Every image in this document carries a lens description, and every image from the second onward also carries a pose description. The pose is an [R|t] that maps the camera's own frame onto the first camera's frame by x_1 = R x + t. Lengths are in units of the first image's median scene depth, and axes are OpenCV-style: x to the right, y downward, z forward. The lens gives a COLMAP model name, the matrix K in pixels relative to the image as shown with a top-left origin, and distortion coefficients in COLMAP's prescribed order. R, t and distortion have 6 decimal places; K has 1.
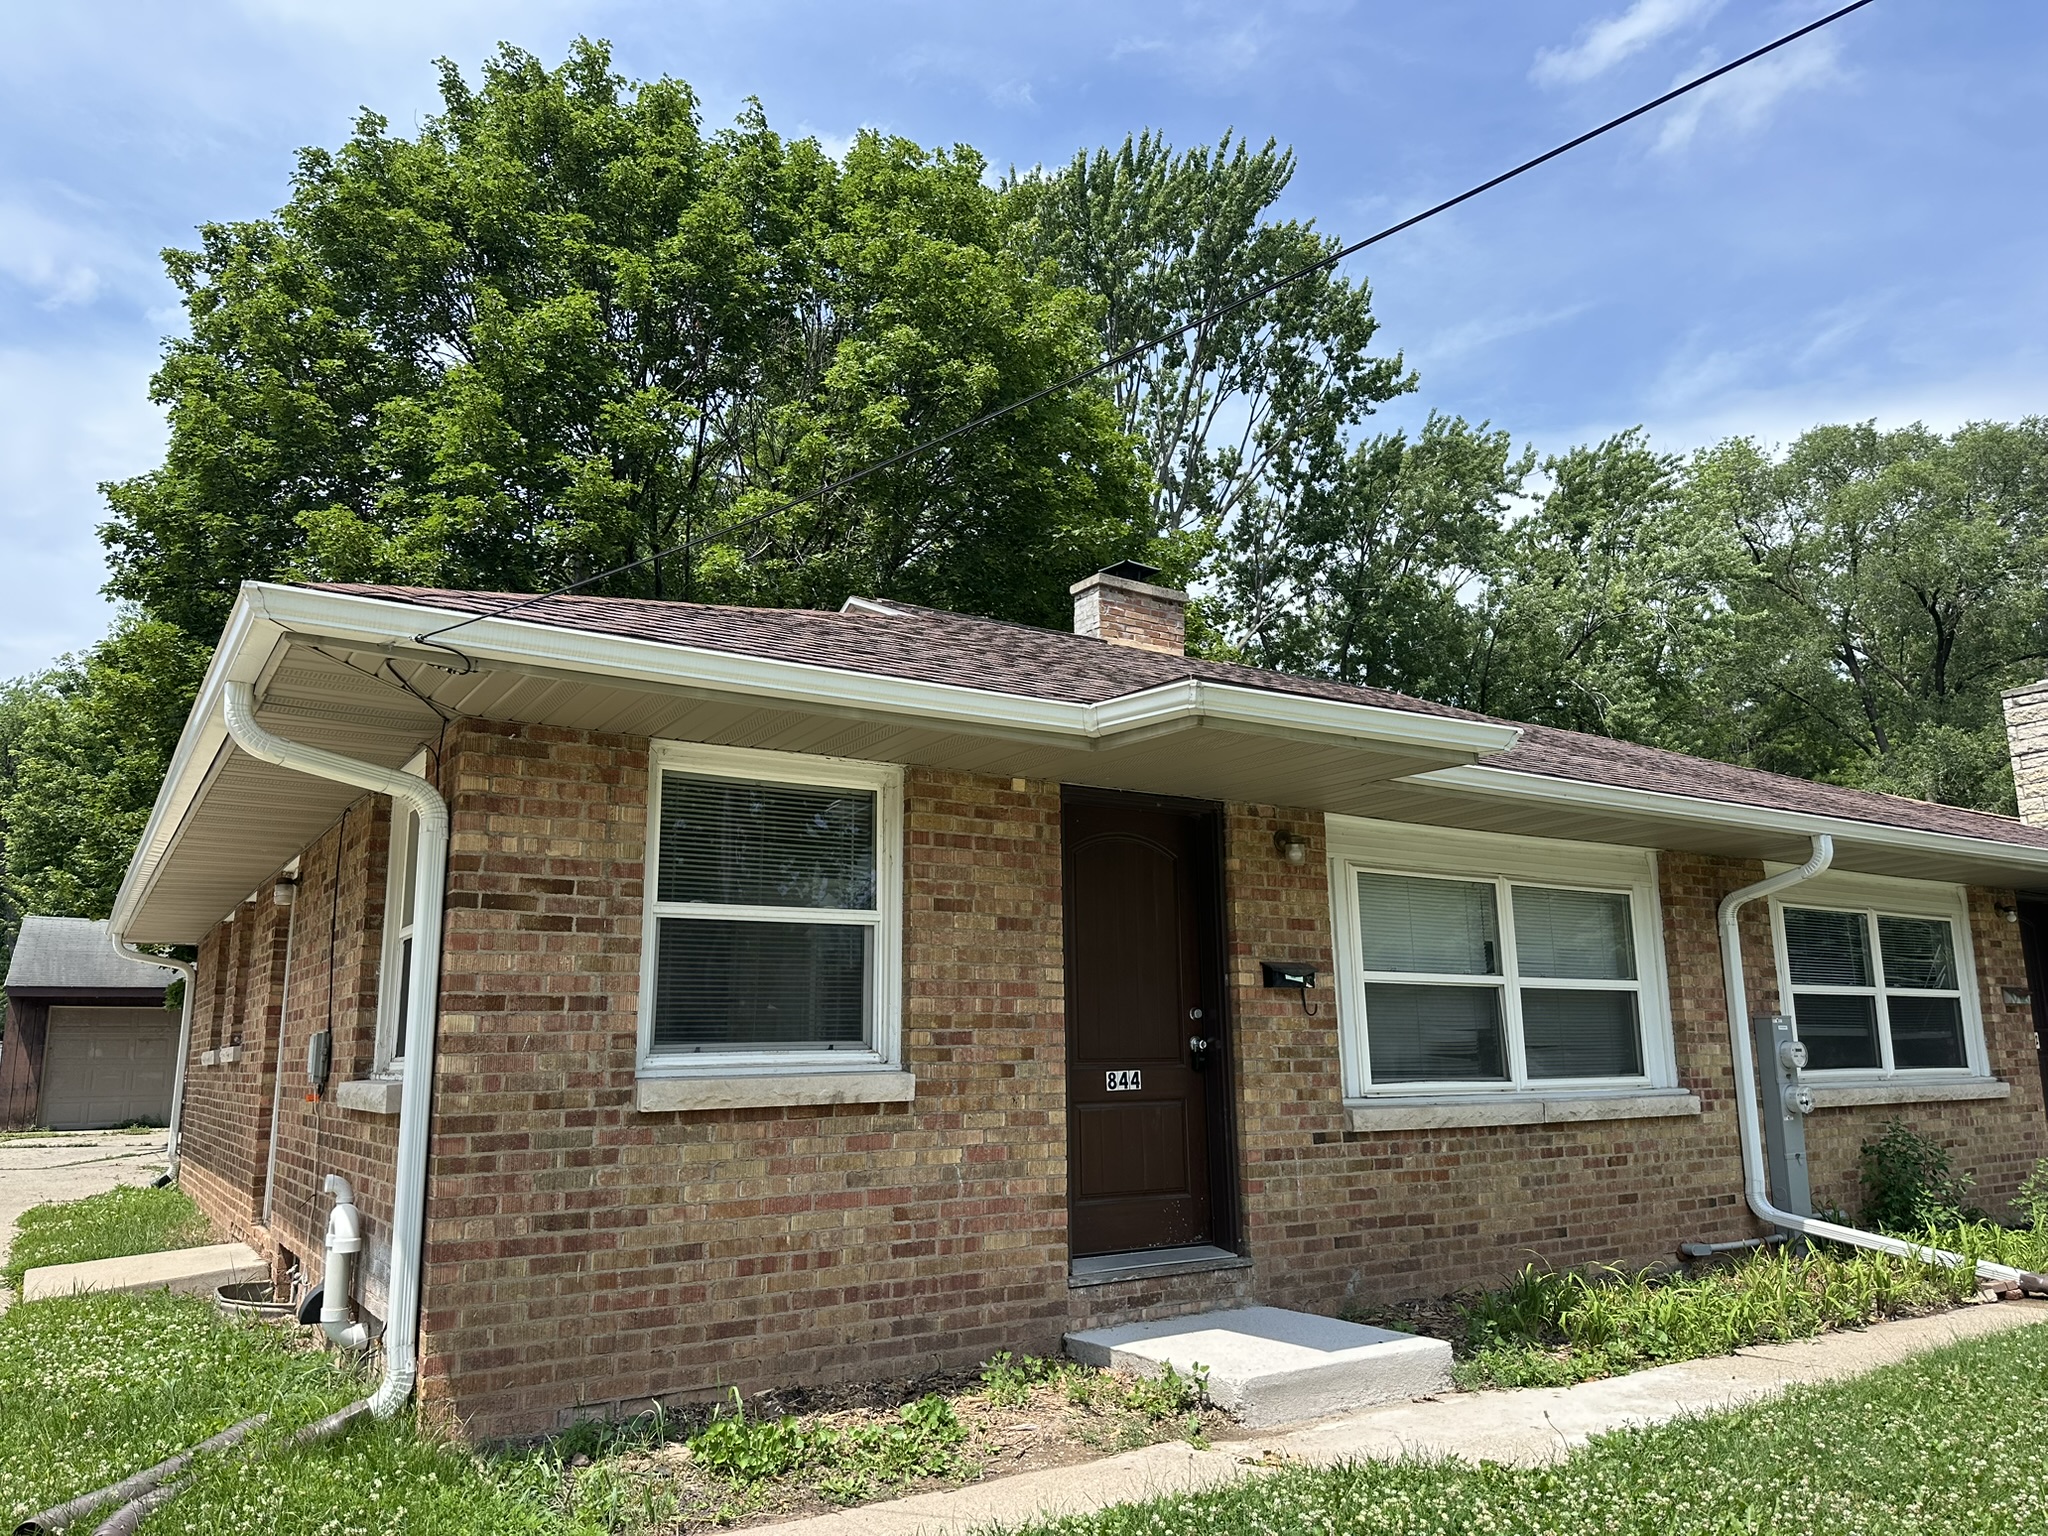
lens RADIAL K [[1427.6, 0, 1024.0], [0, 1427.6, 768.0], [0, 0, 1]] dist [0.152545, -0.256162]
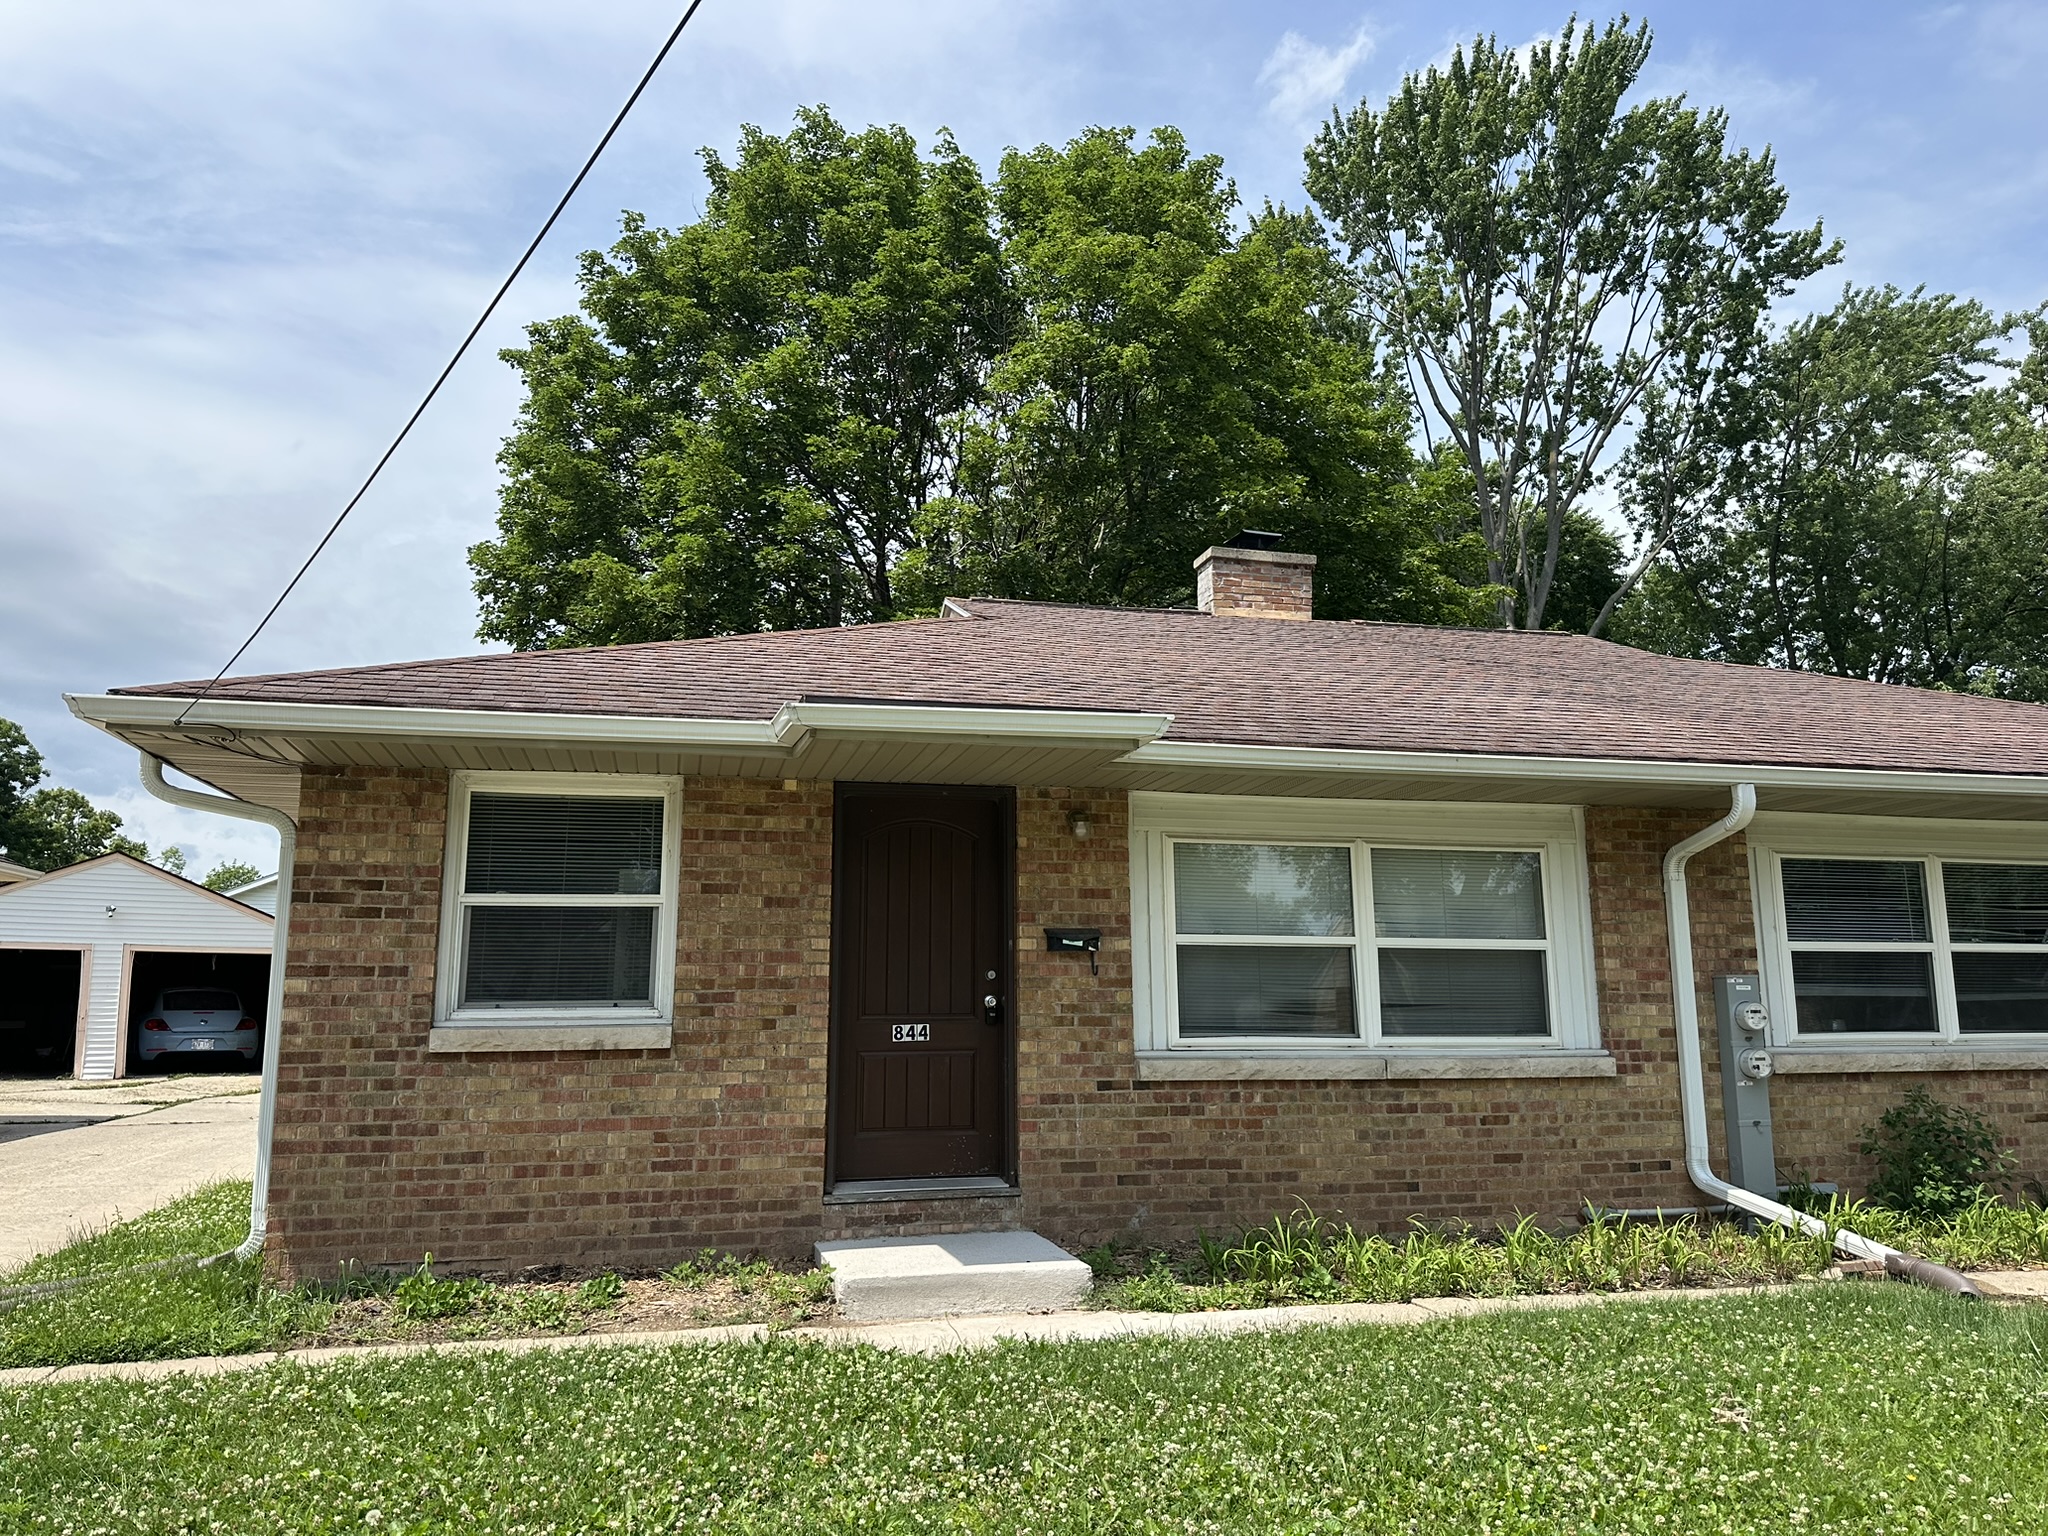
lens RADIAL K [[1442.0, 0, 1035.3], [0, 1442.0, 754.1], [0, 0, 1]] dist [0.157456, -0.263705]
pose [[0.939079, -0.051523, -0.339818, 0.586378], [0.059320, 0.998160, 0.012588, -0.016468], [0.338544, -0.031979, 0.940407, -0.061936]]
